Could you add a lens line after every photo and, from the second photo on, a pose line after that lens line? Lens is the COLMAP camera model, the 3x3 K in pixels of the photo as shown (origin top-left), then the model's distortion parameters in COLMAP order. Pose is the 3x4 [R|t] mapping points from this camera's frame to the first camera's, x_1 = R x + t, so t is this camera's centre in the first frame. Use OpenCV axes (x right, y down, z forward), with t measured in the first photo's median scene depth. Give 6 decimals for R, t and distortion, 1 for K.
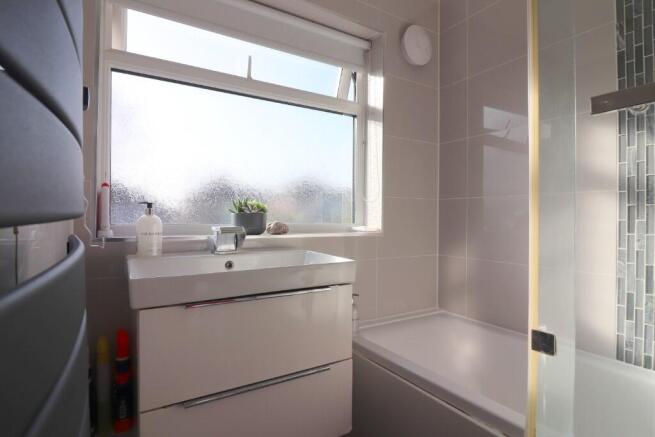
lens RADIAL K [[326.9, 0, 321.5], [0, 326.9, 219.4], [0, 0, 1]] dist [-0.005724, -0.000141]
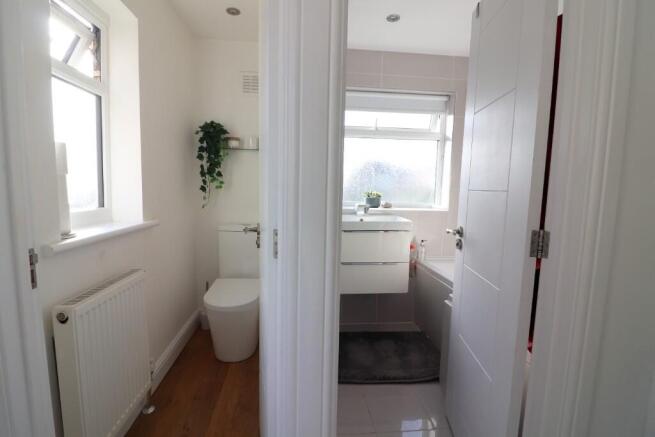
lens RADIAL K [[326.9, 0, 326.1], [0, 326.9, 220.3], [0, 0, 1]] dist [-0.005724, -0.000141]
pose [[0.899878, 0.062418, -0.431652, 0.450400], [-0.020011, 0.994573, 0.102101, -0.086194], [0.435682, -0.083241, 0.896243, -1.096343]]
